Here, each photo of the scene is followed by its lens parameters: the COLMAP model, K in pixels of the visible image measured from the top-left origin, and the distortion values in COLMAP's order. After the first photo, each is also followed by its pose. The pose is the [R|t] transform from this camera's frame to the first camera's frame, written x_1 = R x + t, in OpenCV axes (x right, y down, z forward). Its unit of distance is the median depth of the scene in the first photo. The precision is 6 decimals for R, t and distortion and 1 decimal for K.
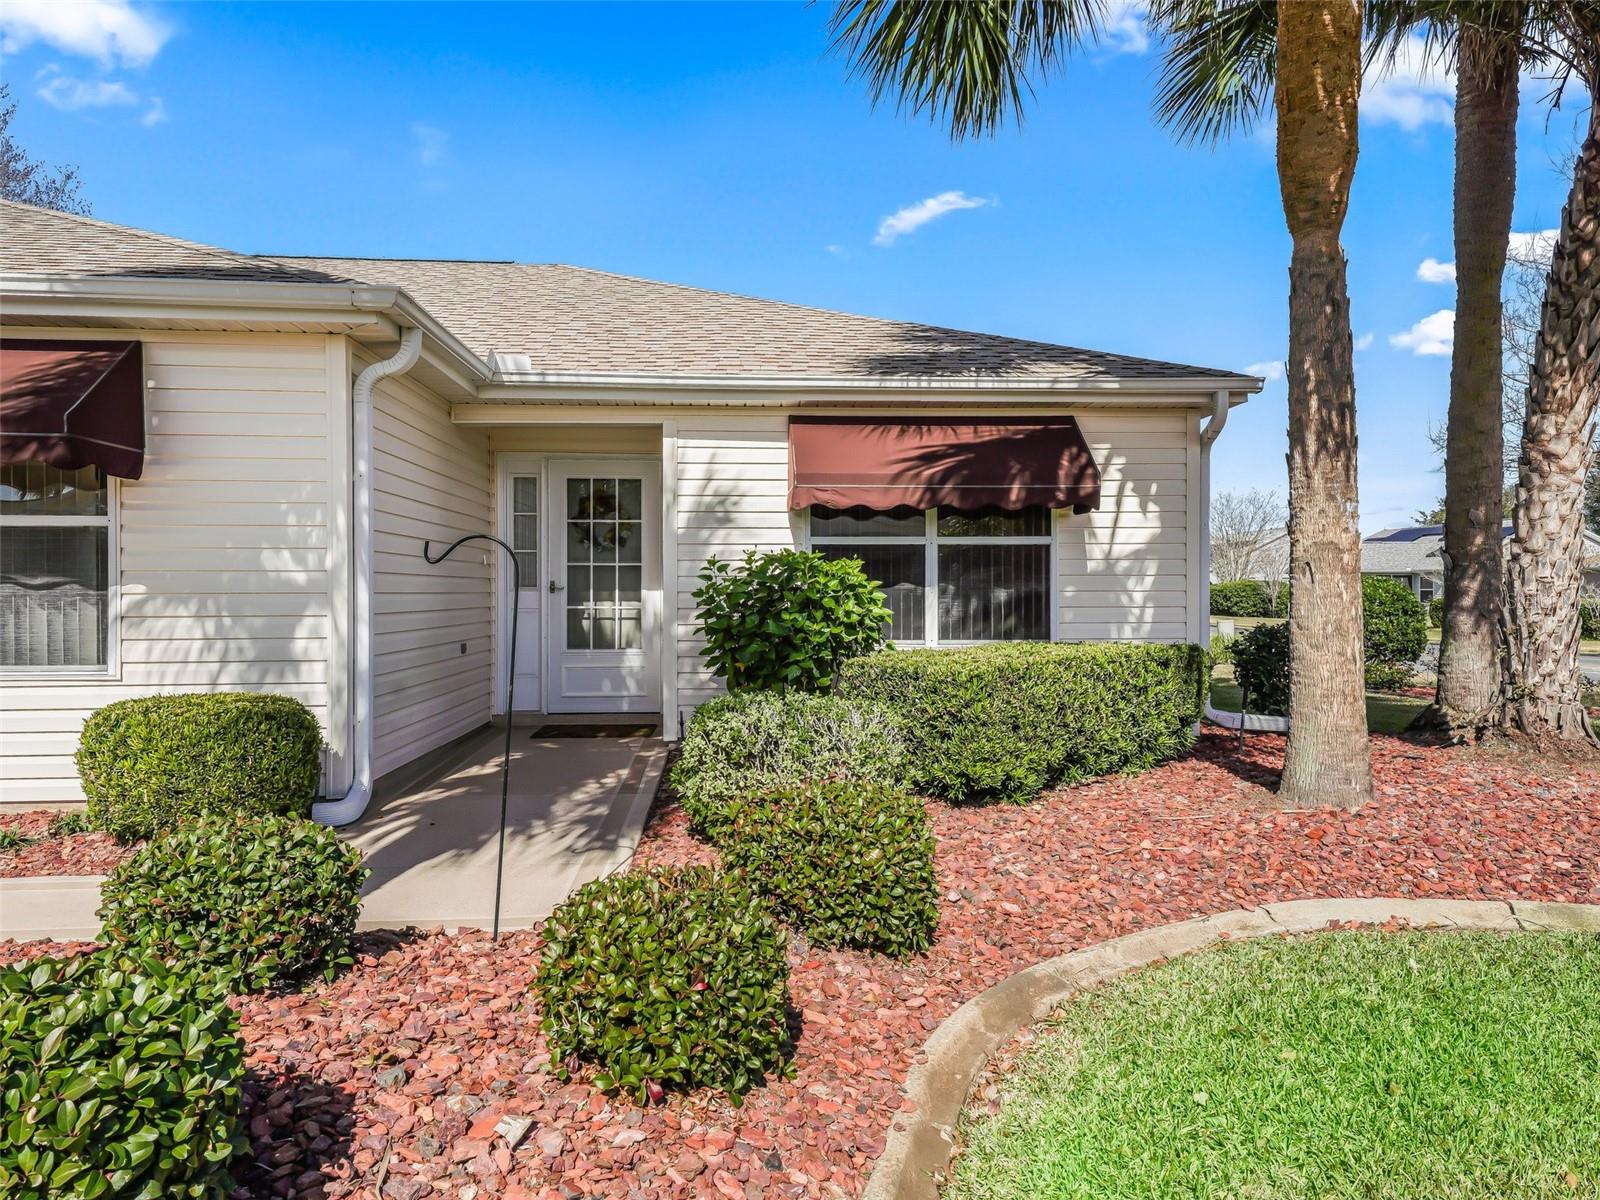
lens RADIAL K [[1103.6, 0, 808.9], [0, 1103.6, 599.7], [0, 0, 1]] dist [0.048815, 0.003082]
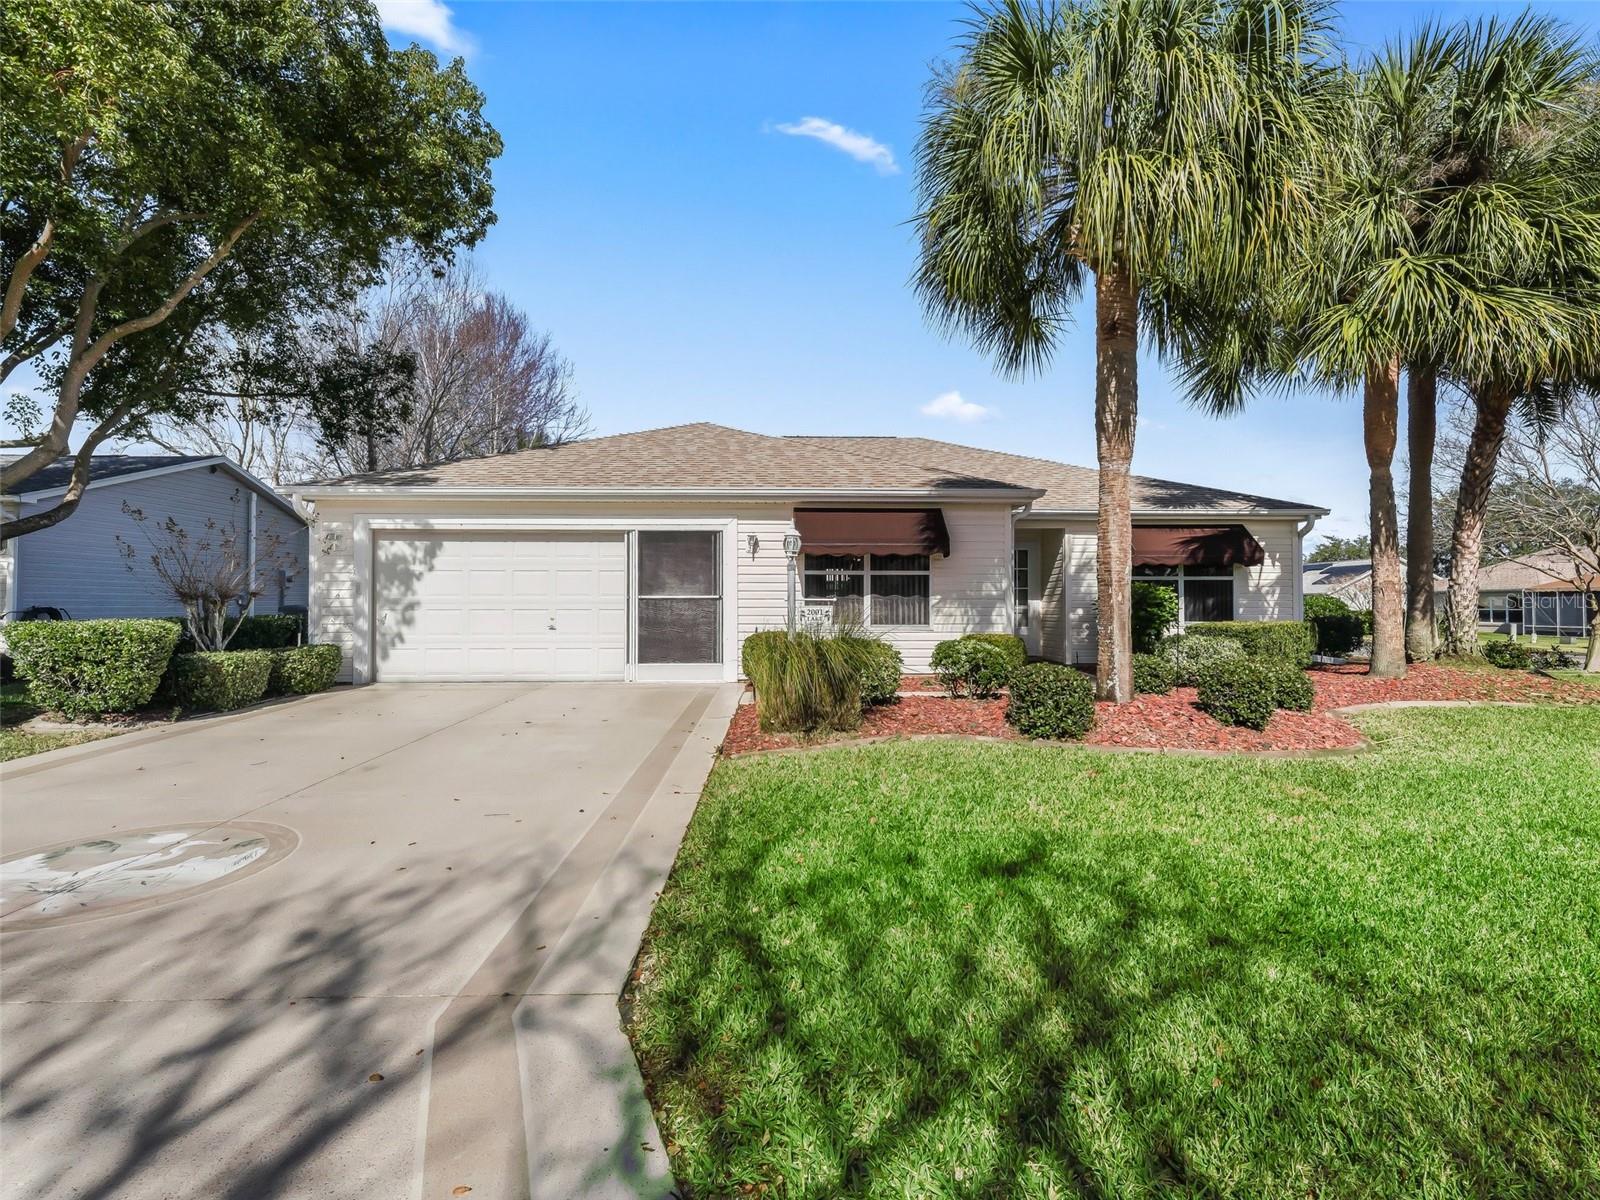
lens RADIAL K [[787.8, 0, 799.5], [0, 787.8, 596.5], [0, 0, 1]] dist [-0.004895, -0.000475]
pose [[0.998364, 0.001891, -0.057149, -0.615744], [-0.003162, 0.999749, -0.022158, 0.024231], [0.057093, 0.022302, 0.998120, -0.708801]]
